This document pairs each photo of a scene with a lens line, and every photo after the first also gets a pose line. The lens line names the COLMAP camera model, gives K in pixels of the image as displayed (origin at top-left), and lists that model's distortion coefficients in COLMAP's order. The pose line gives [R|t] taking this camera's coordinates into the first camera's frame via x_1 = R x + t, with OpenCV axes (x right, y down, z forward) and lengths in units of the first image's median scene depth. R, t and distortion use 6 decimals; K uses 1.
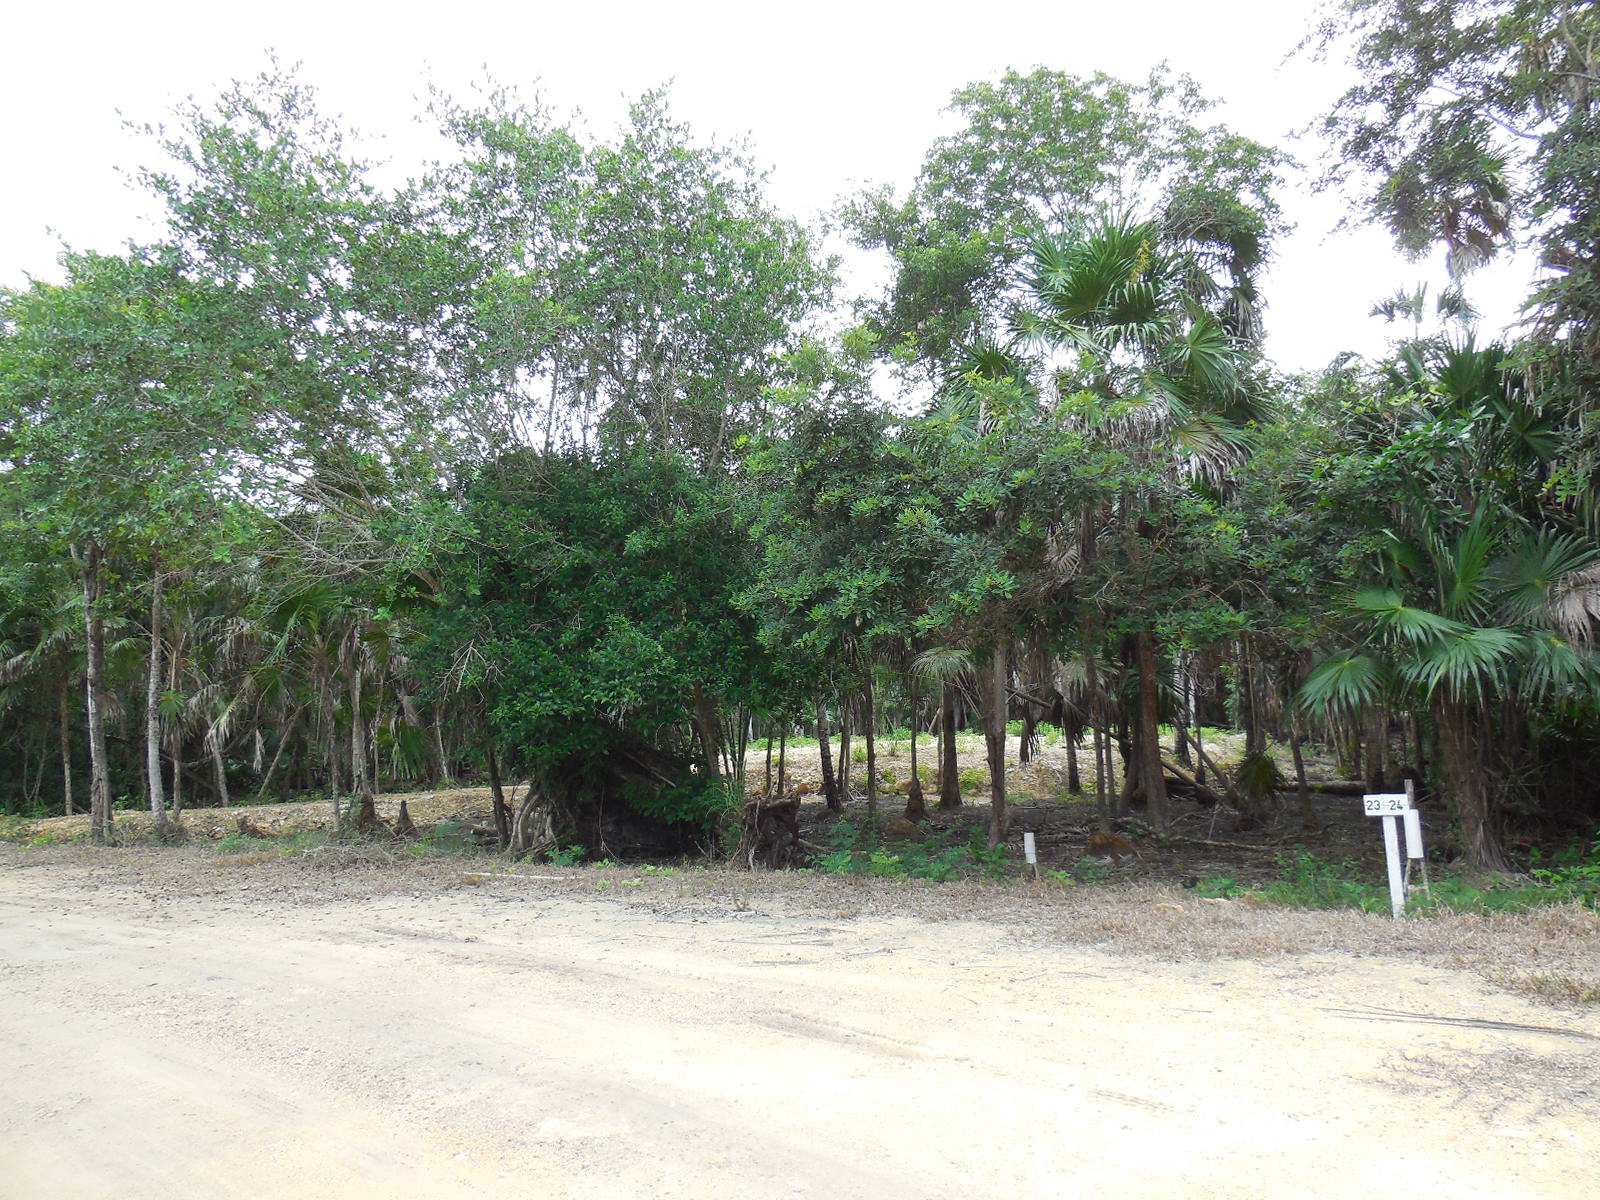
lens RADIAL K [[1200.5, 0, 800.0], [0, 1200.5, 600.0], [0, 0, 1]] dist [-0.013122, 0.006980]
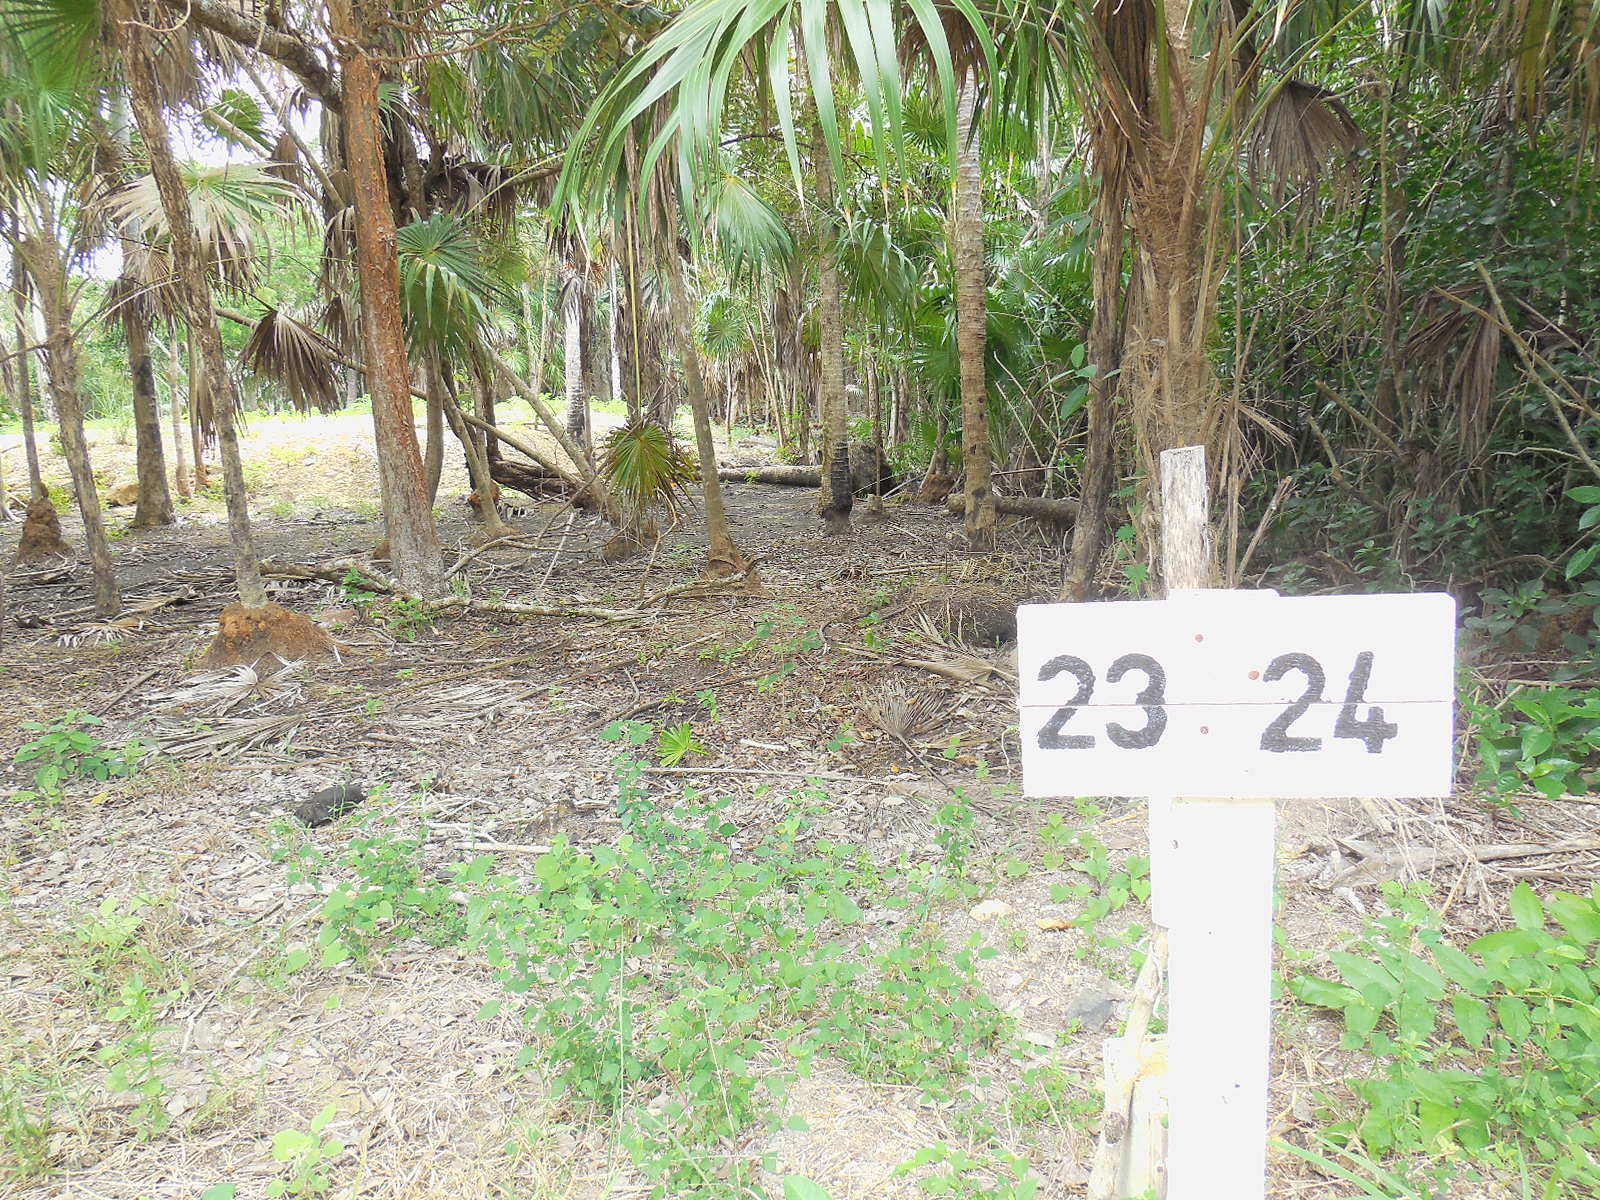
lens RADIAL K [[1200.5, 0, 800.0], [0, 1200.5, 600.0], [0, 0, 1]] dist [-0.013122, 0.006980]
pose [[0.906095, -0.069077, 0.417397, 0.167336], [-0.038865, 0.968819, 0.244704, 0.056282], [-0.421285, -0.237947, 0.875157, 0.372804]]
